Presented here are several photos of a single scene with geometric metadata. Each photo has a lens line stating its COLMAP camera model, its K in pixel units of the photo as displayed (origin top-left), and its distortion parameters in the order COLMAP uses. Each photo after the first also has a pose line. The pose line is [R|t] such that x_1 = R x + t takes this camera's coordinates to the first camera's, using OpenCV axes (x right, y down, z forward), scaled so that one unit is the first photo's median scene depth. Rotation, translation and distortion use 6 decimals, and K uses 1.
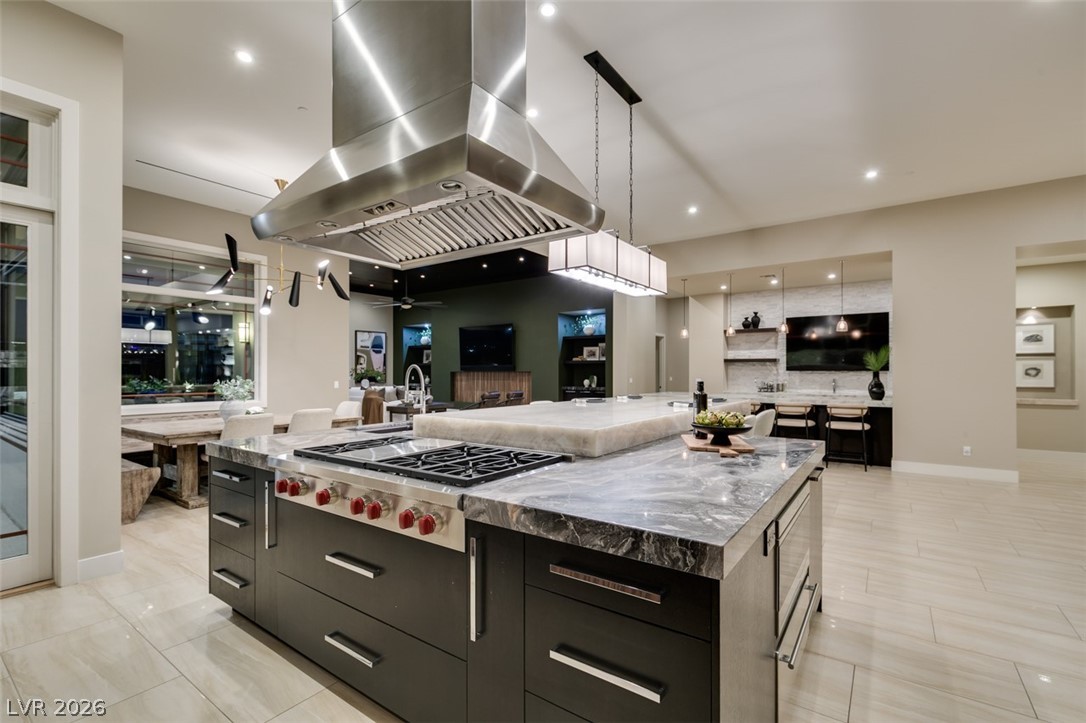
lens RADIAL K [[490.7, 0, 550.3], [0, 490.7, 370.9], [0, 0, 1]] dist [0.002551, -0.001090]
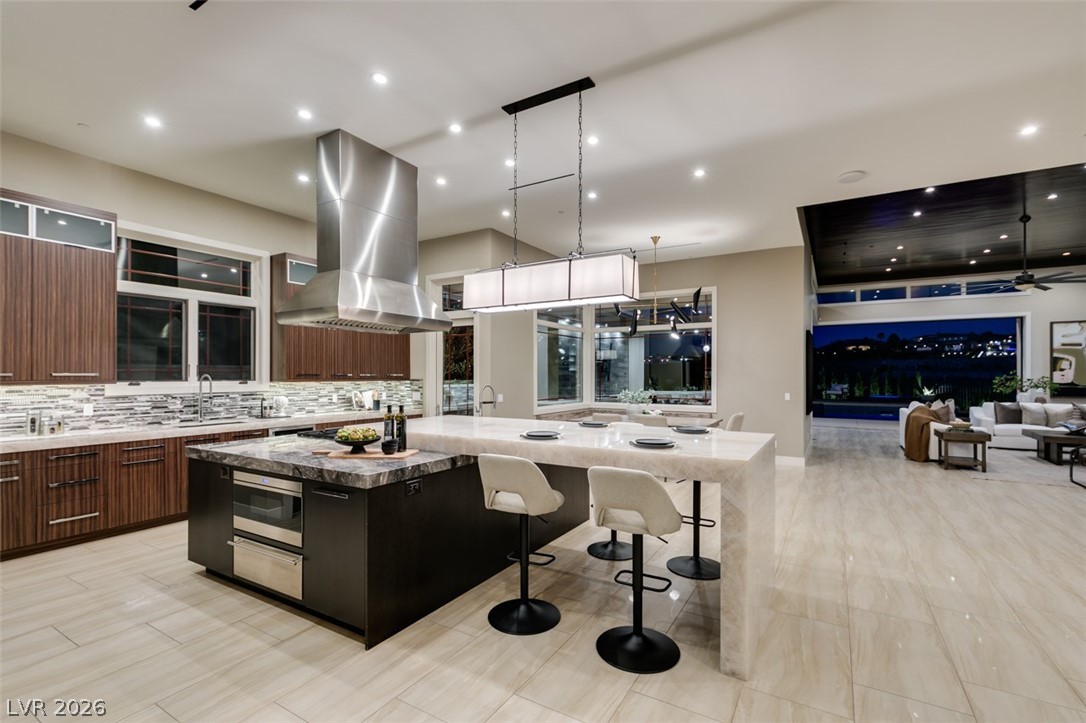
lens RADIAL K [[490.7, 0, 537.8], [0, 490.7, 375.5], [0, 0, 1]] dist [0.002551, -0.001090]
pose [[0.072309, 0.001500, -0.997381, 0.439656], [0.001984, 0.999997, 0.001647, -0.013994], [0.997380, -0.002098, 0.072305, 0.361881]]
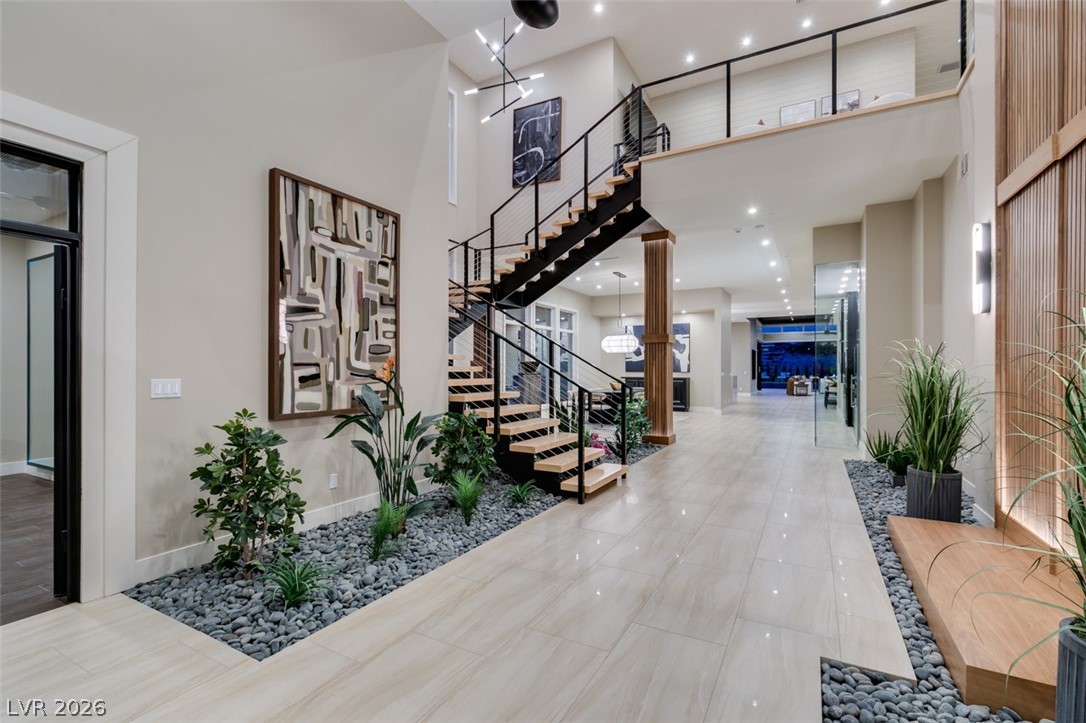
lens RADIAL K [[490.7, 0, 541.7], [0, 490.7, 365.4], [0, 0, 1]] dist [0.002551, -0.001090]
pose [[0.109489, -0.006638, -0.993966, 1.985434], [-0.001670, 0.999975, -0.006862, 0.007522], [0.993987, 0.002412, 0.109475, -0.445812]]
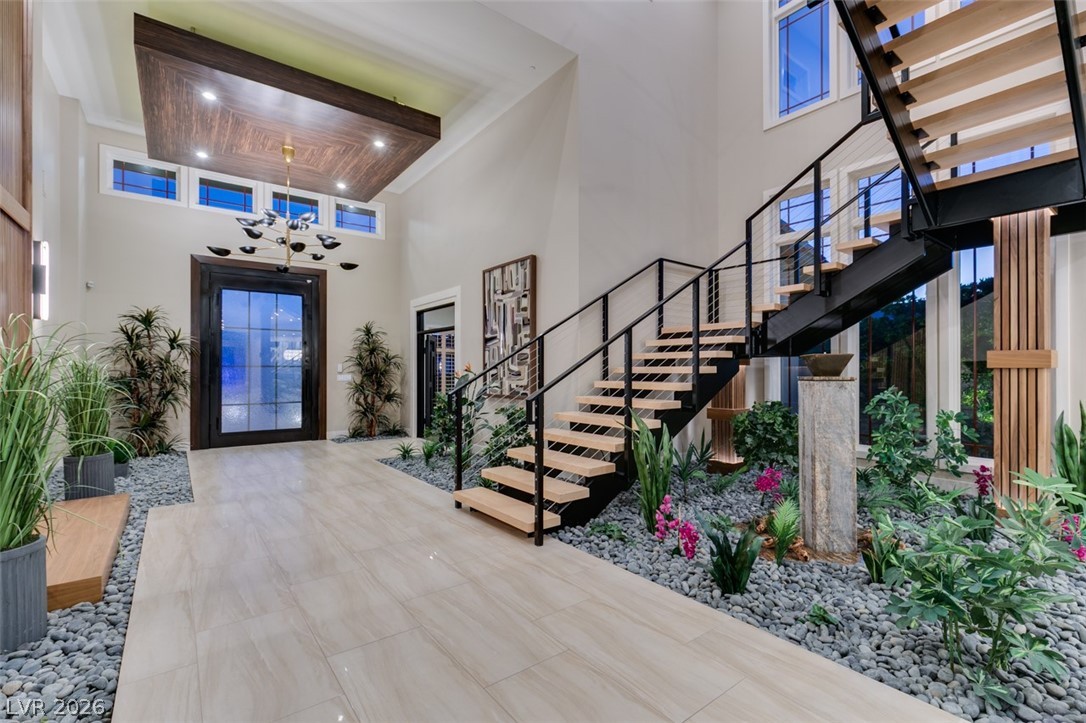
lens RADIAL K [[490.7, 0, 545.3], [0, 490.7, 371.3], [0, 0, 1]] dist [0.002551, -0.001090]
pose [[-0.953131, -0.003228, 0.302540, 1.319731], [-0.004139, 0.999989, -0.002372, 0.010441], [-0.302529, -0.003513, -0.953134, 0.045968]]
